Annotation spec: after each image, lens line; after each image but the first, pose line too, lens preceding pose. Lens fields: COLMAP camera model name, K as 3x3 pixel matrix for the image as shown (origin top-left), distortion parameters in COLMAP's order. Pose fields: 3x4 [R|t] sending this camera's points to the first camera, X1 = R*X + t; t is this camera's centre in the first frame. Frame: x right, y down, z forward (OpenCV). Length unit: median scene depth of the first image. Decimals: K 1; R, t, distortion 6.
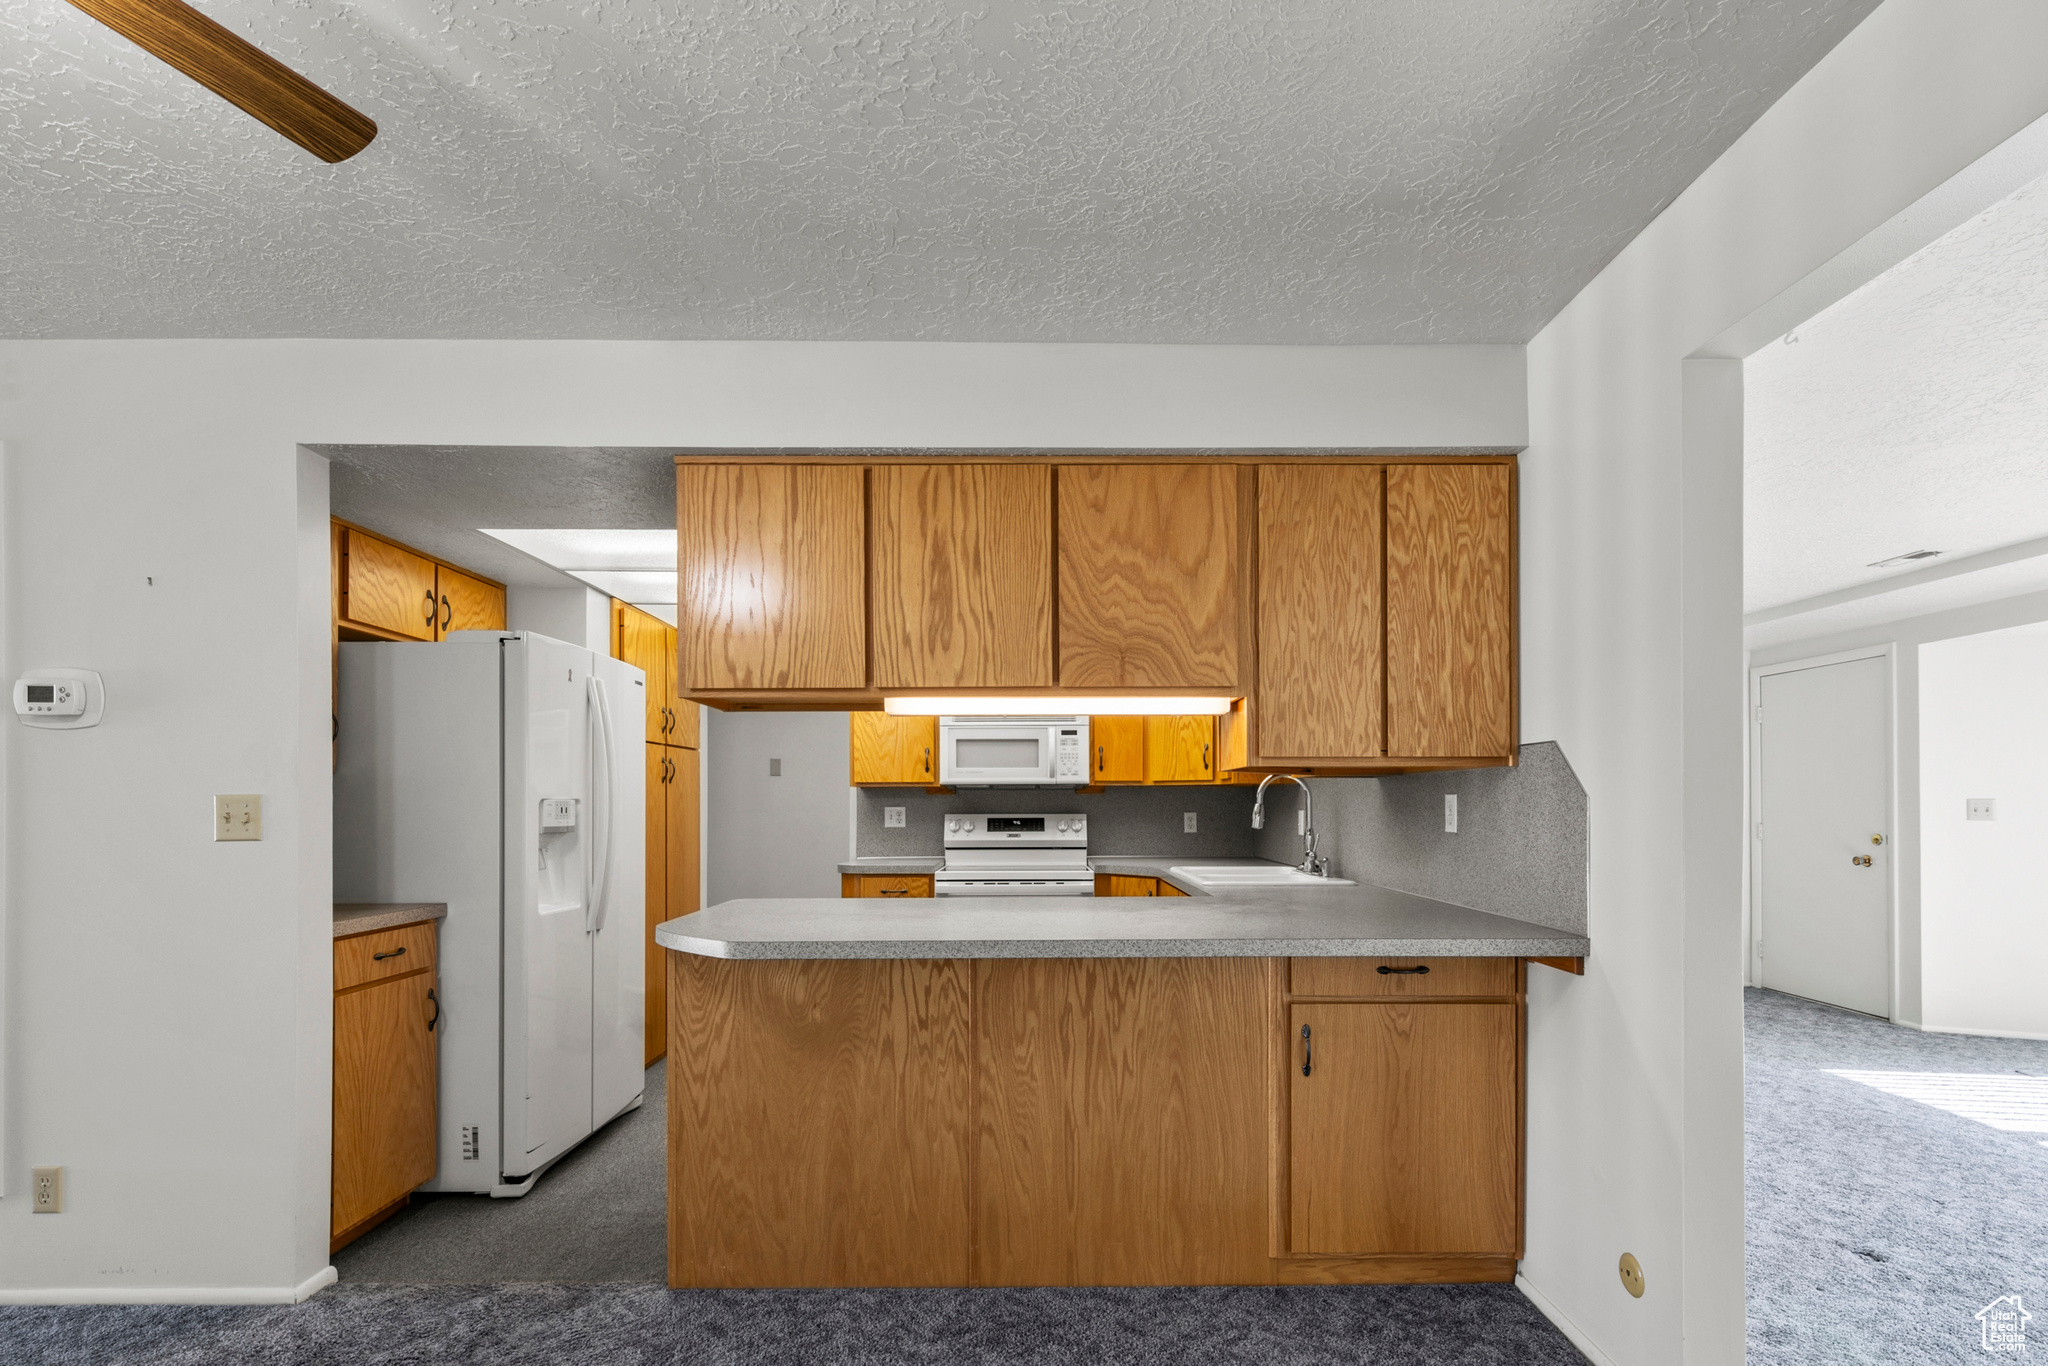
lens RADIAL K [[937.5, 0, 1036.4], [0, 937.5, 787.2], [0, 0, 1]] dist [0.007474, -0.000152]
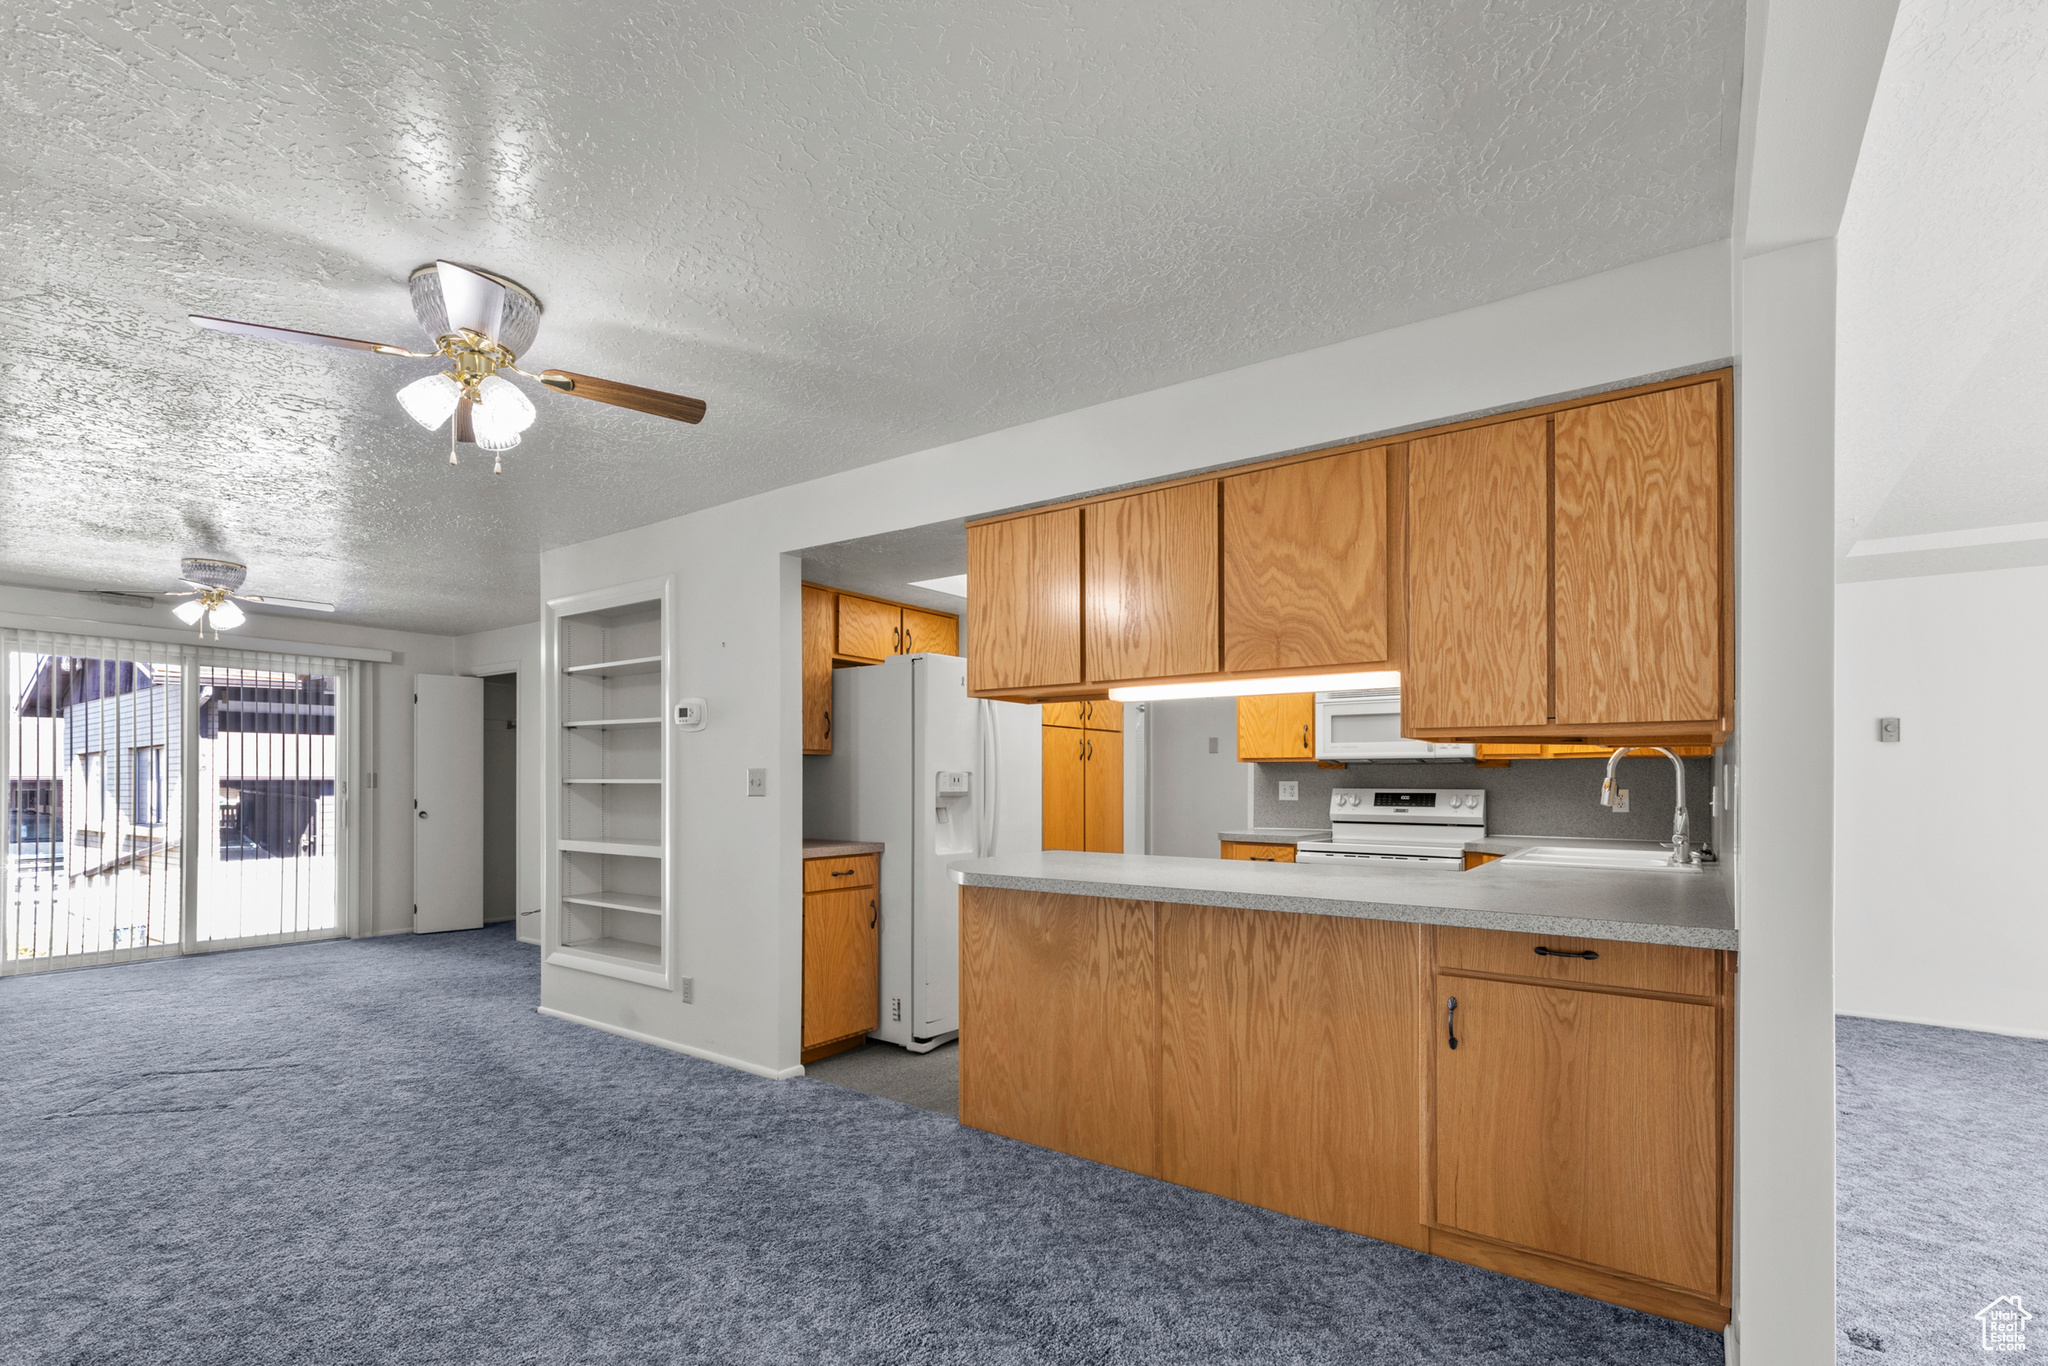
lens RADIAL K [[937.5, 0, 1031.1], [0, 937.5, 758.8], [0, 0, 1]] dist [0.007474, -0.000152]
pose [[0.814575, -0.009163, -0.579986, 0.493346], [0.005313, 0.999951, -0.008335, 0.007132], [0.580034, 0.003708, 0.814584, -0.066834]]
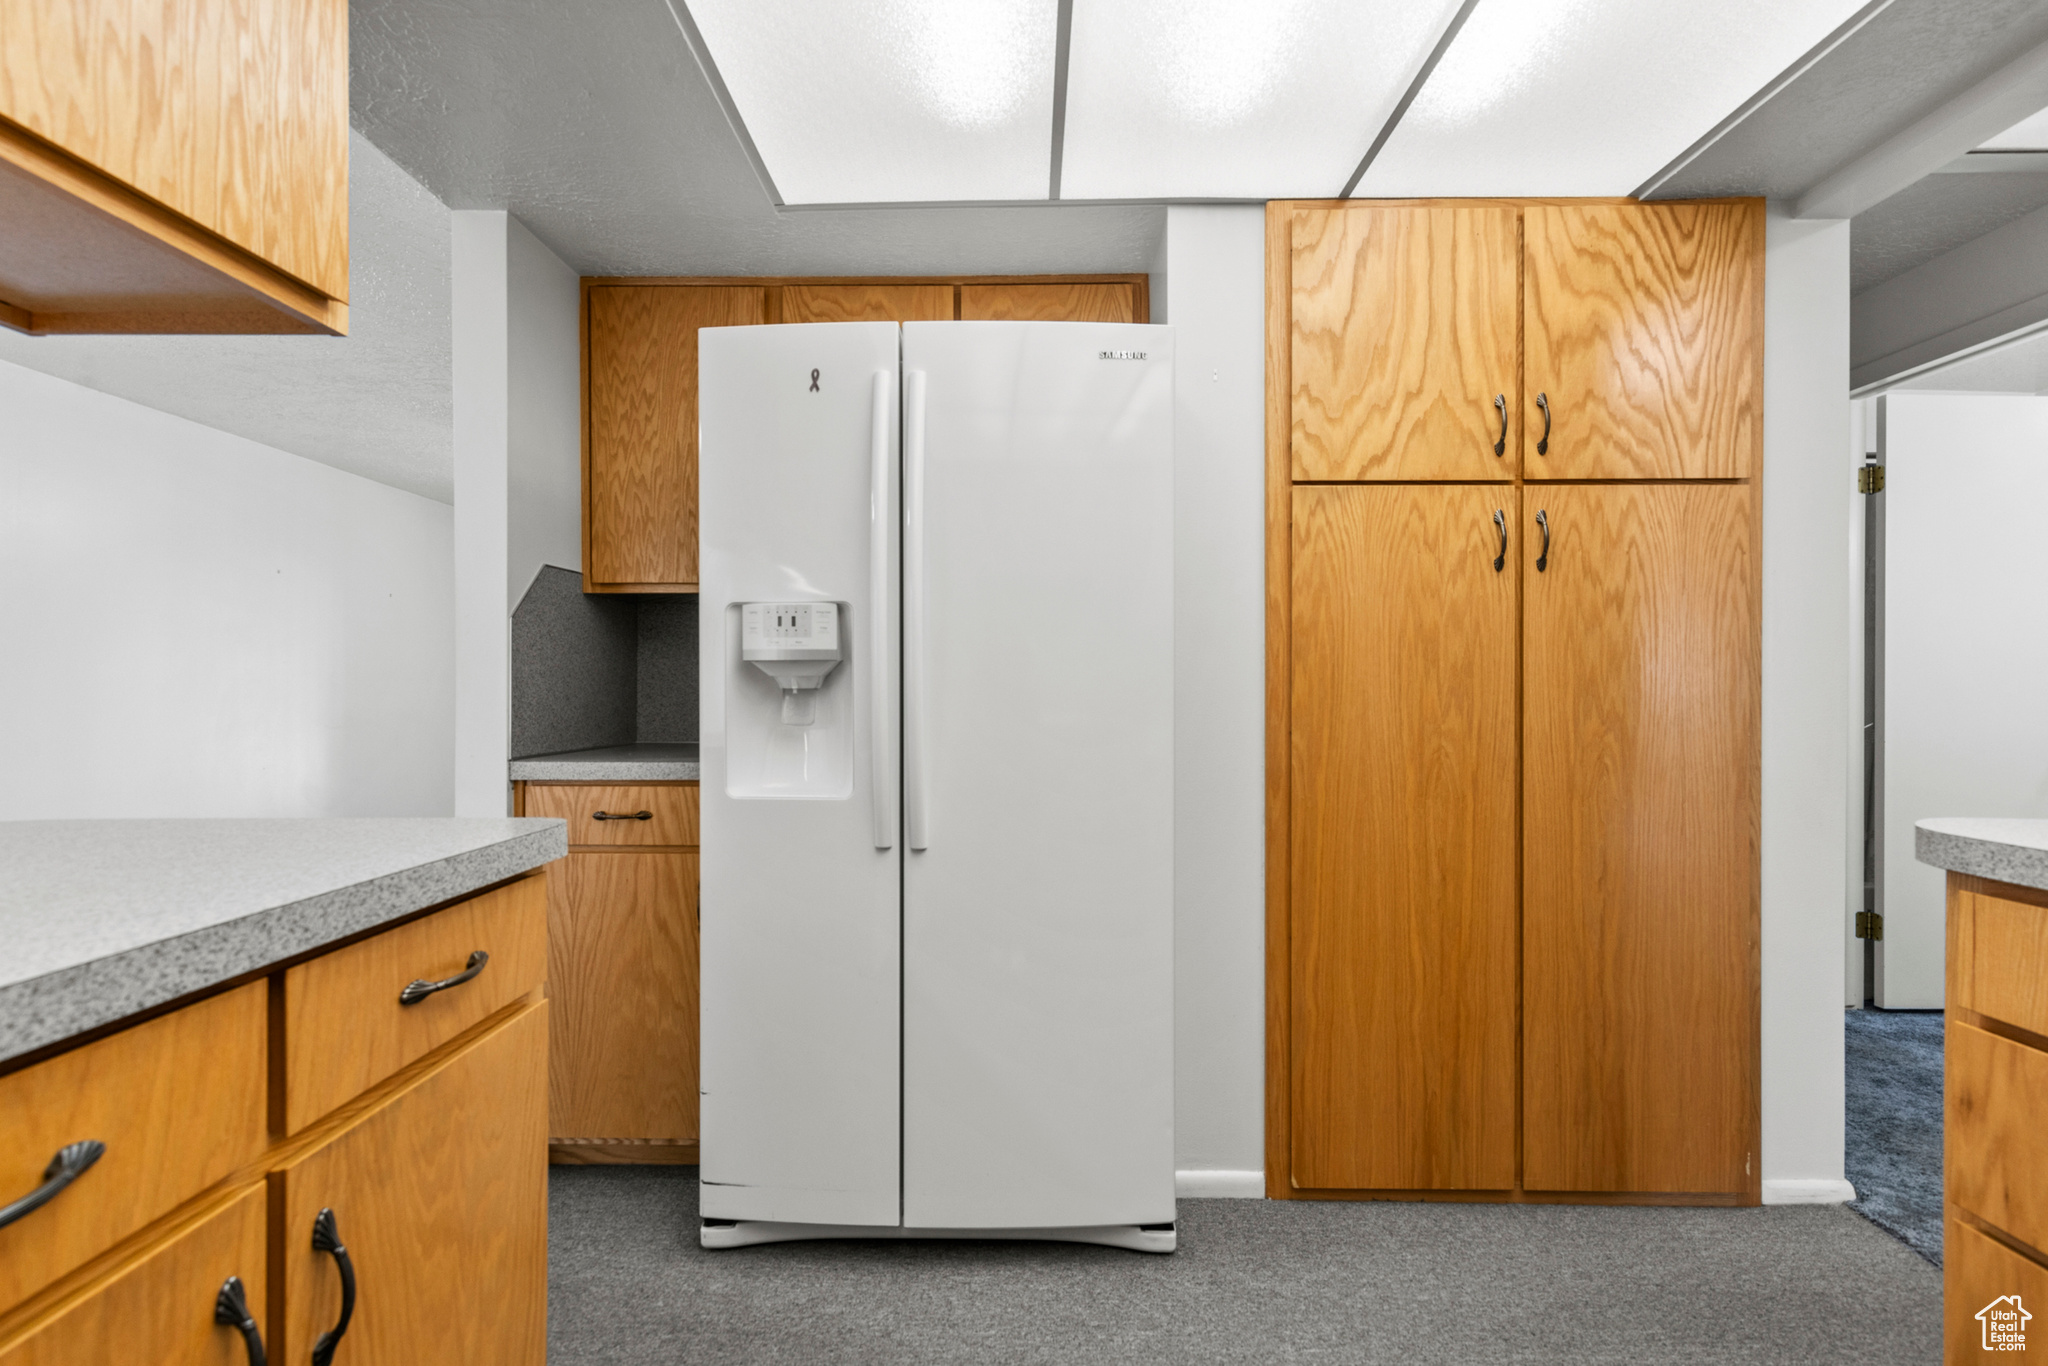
lens RADIAL K [[937.5, 0, 1012.8], [0, 937.5, 683.9], [0, 0, 1]] dist [0.007474, -0.000152]
pose [[-0.020103, -0.004073, -0.999790, 0.079671], [0.016827, 0.999849, -0.004411, 0.087445], [0.999656, -0.016912, -0.020032, 1.487517]]
